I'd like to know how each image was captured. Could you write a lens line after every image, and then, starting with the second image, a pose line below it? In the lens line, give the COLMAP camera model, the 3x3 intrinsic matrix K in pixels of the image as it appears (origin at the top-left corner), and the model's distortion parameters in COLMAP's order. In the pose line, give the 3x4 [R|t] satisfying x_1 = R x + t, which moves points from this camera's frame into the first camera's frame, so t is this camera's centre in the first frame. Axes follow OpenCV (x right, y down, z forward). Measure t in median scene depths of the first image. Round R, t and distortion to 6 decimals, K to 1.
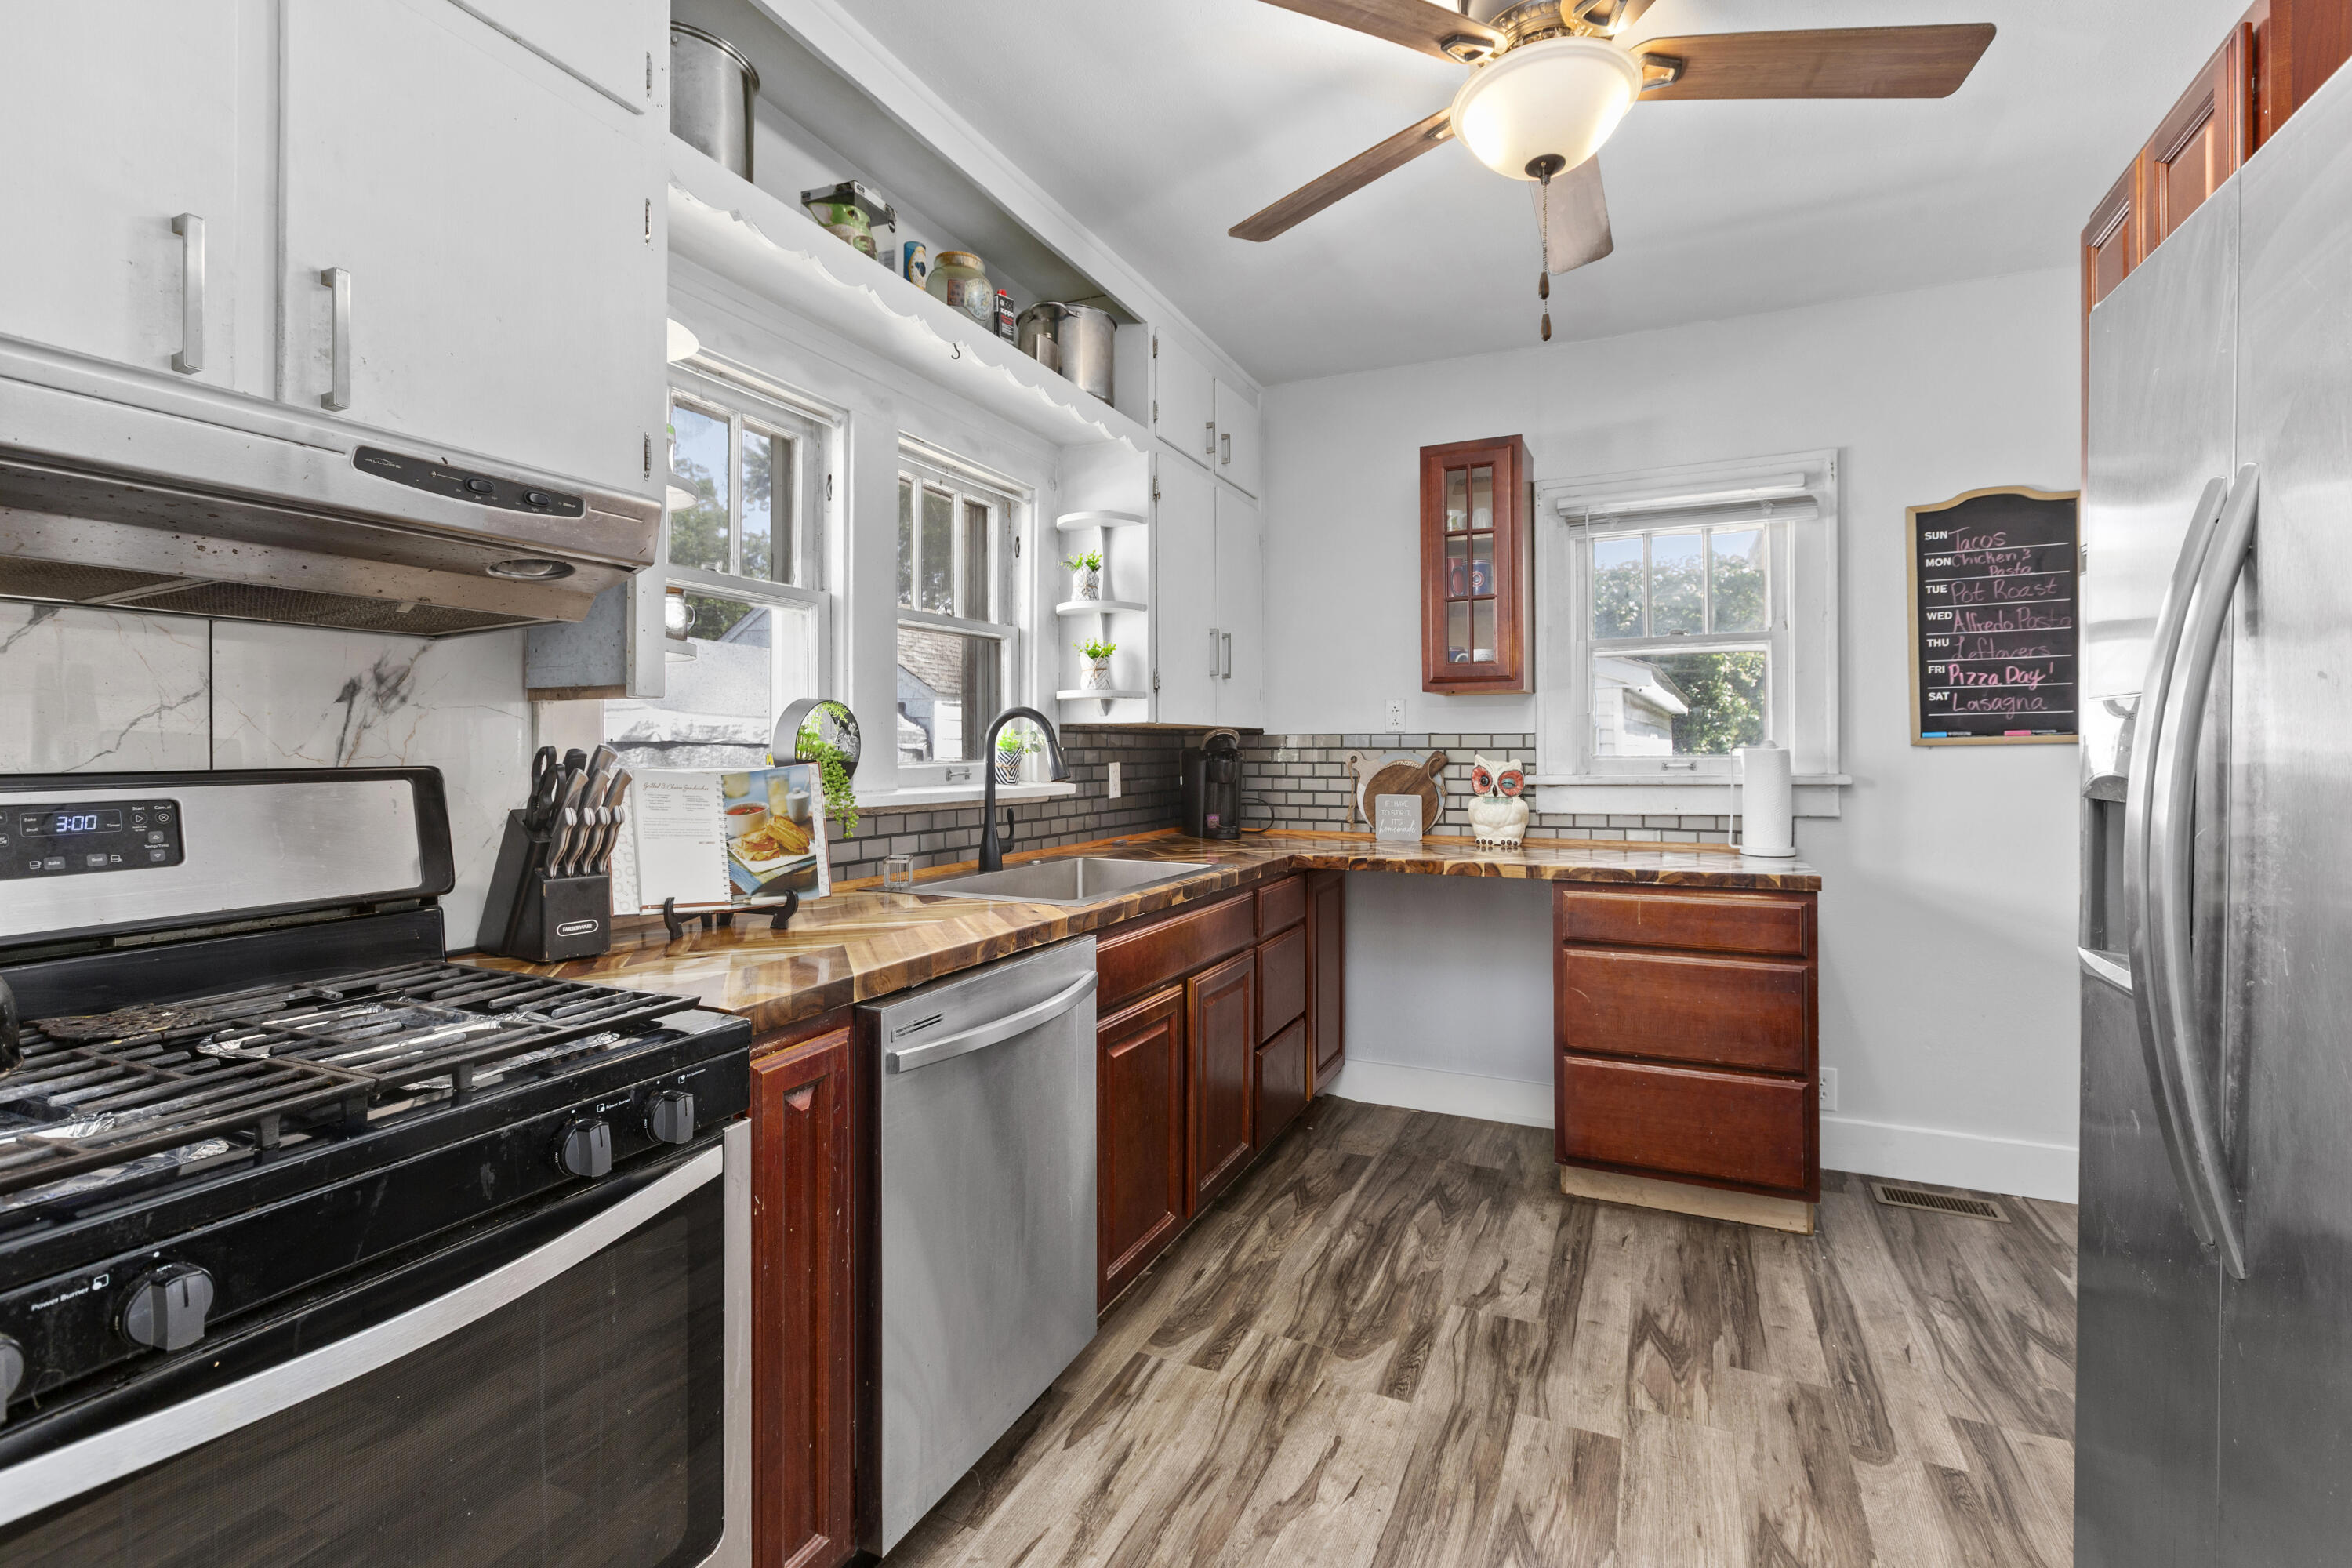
lens RADIAL K [[1066.3, 0, 1183.8], [0, 1066.3, 760.8], [0, 0, 1]] dist [0.001353, -0.000420]
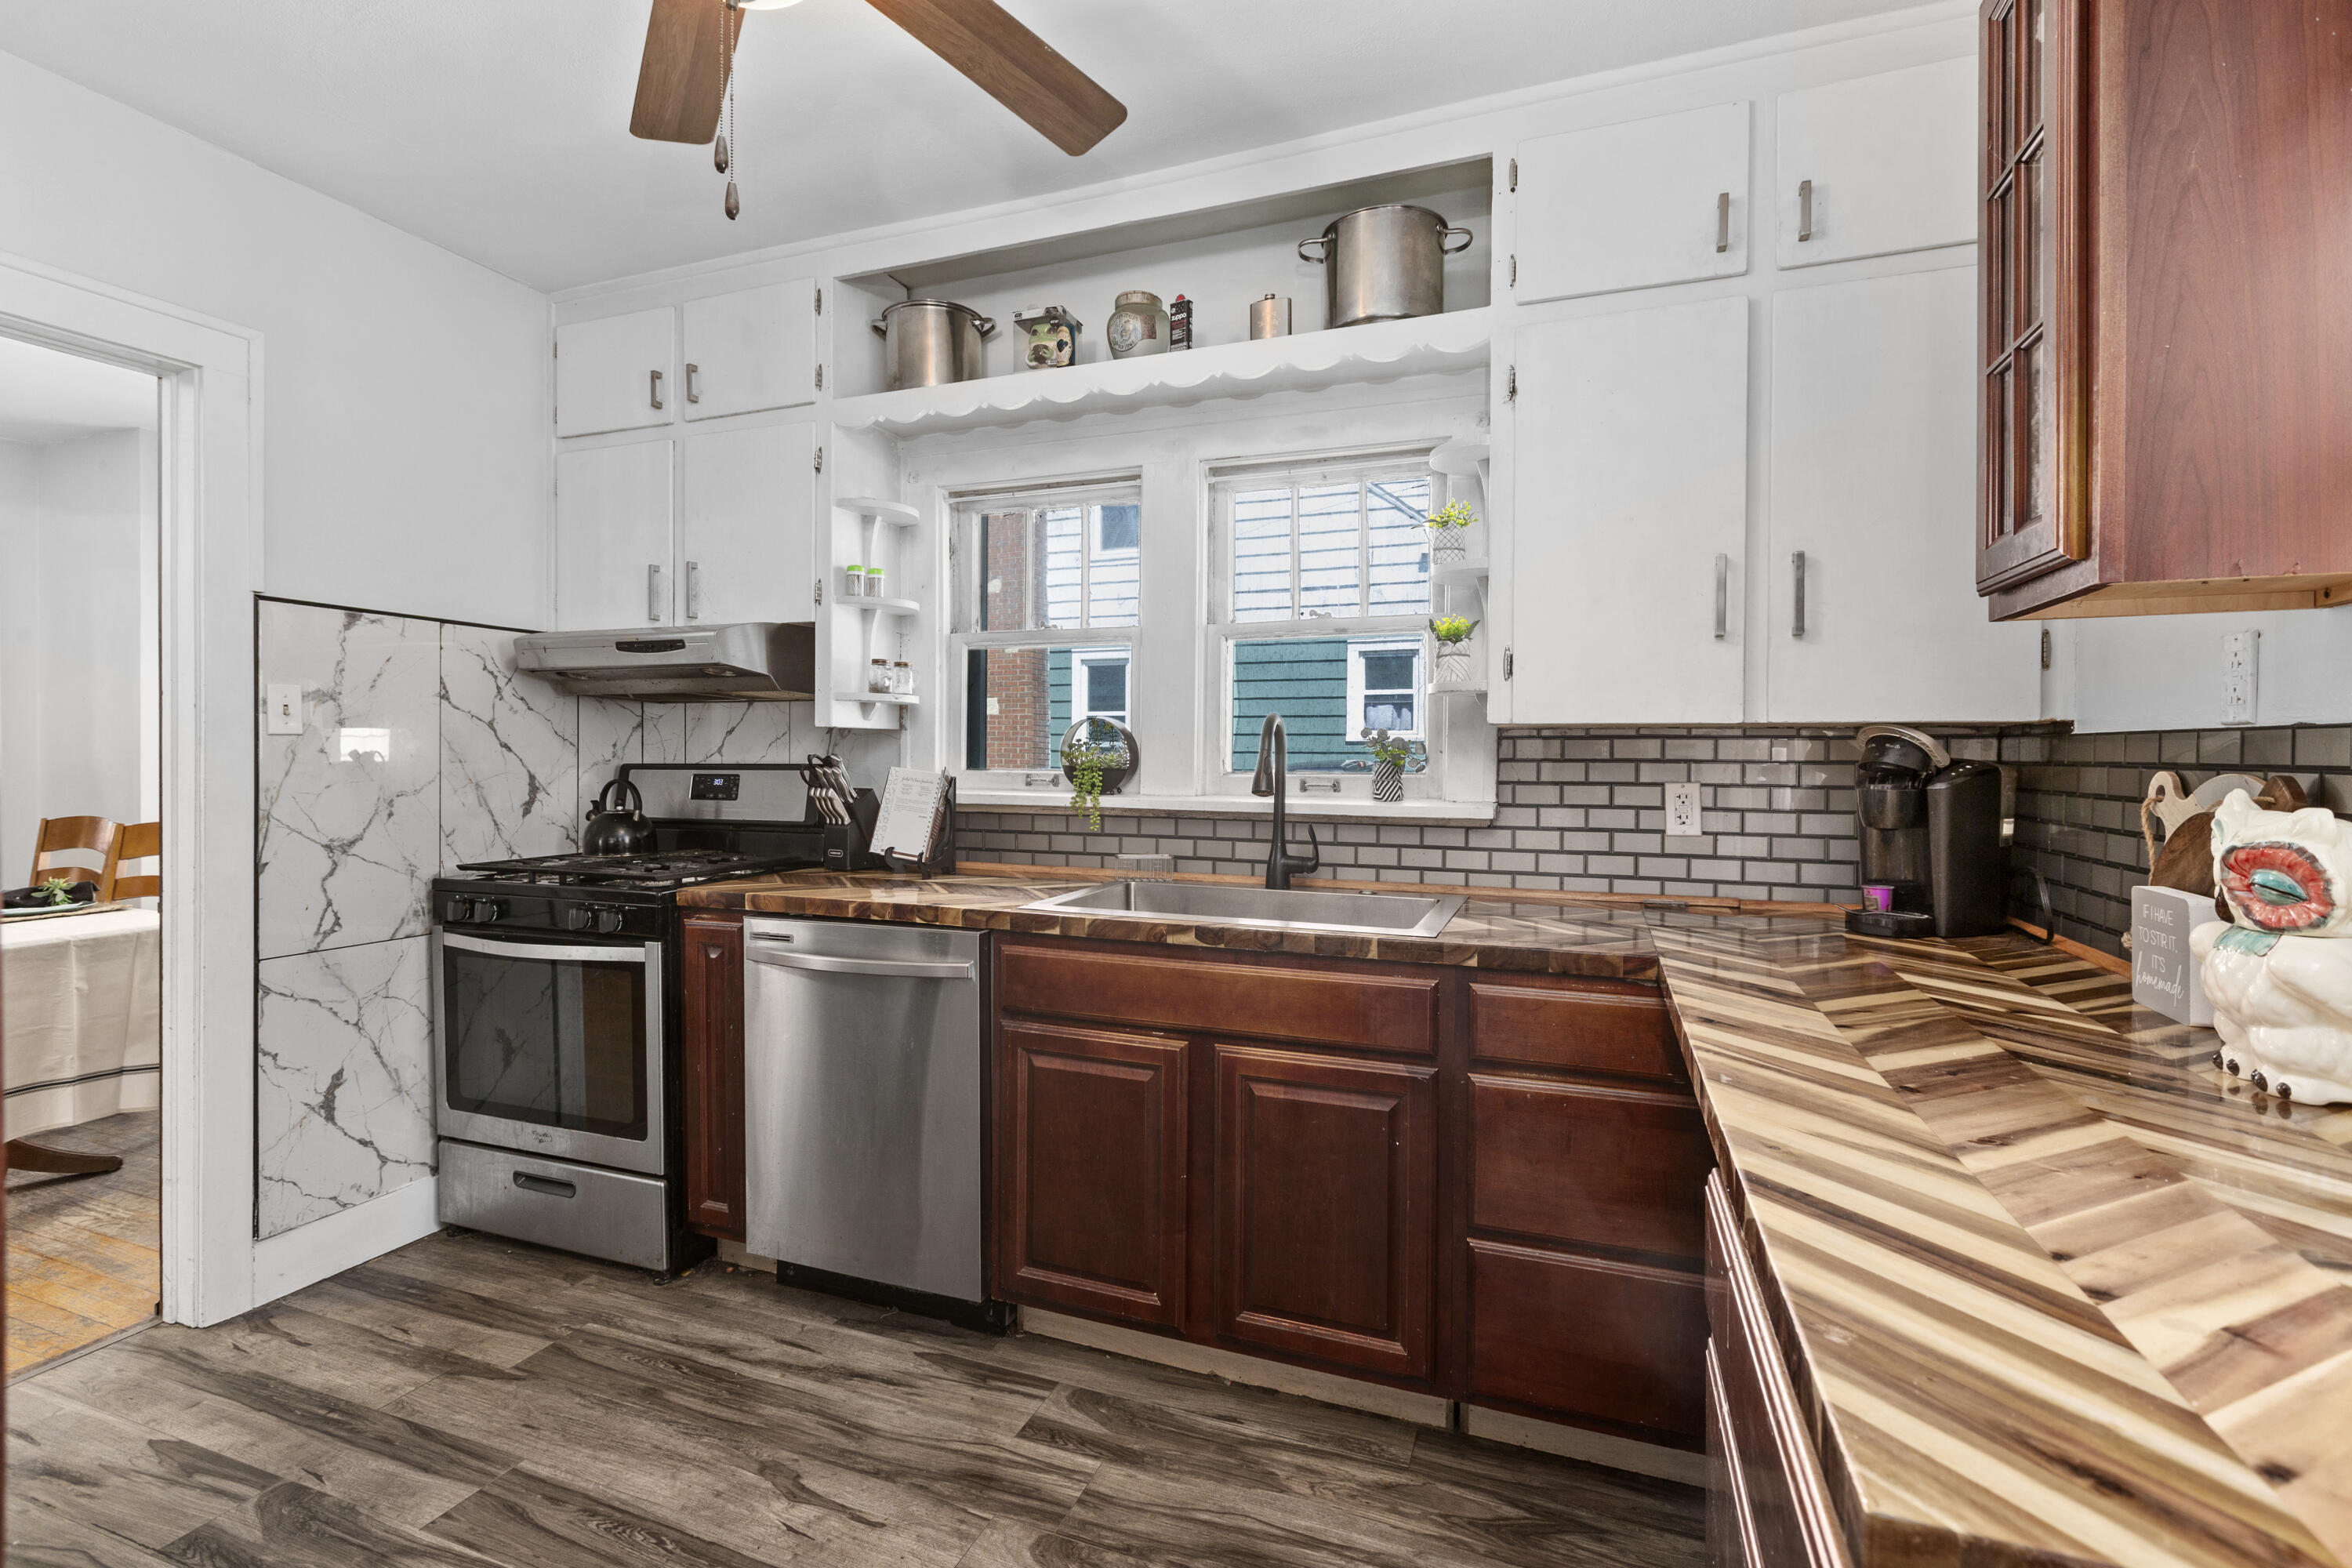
lens RADIAL K [[1066.3, 0, 1185.0], [0, 1066.3, 780.0], [0, 0, 1]] dist [0.001353, -0.000420]
pose [[0.056027, 0.023038, -0.998163, 0.911617], [-0.020011, 0.999559, 0.021946, -0.015180], [0.998229, 0.018745, 0.056464, 1.044297]]
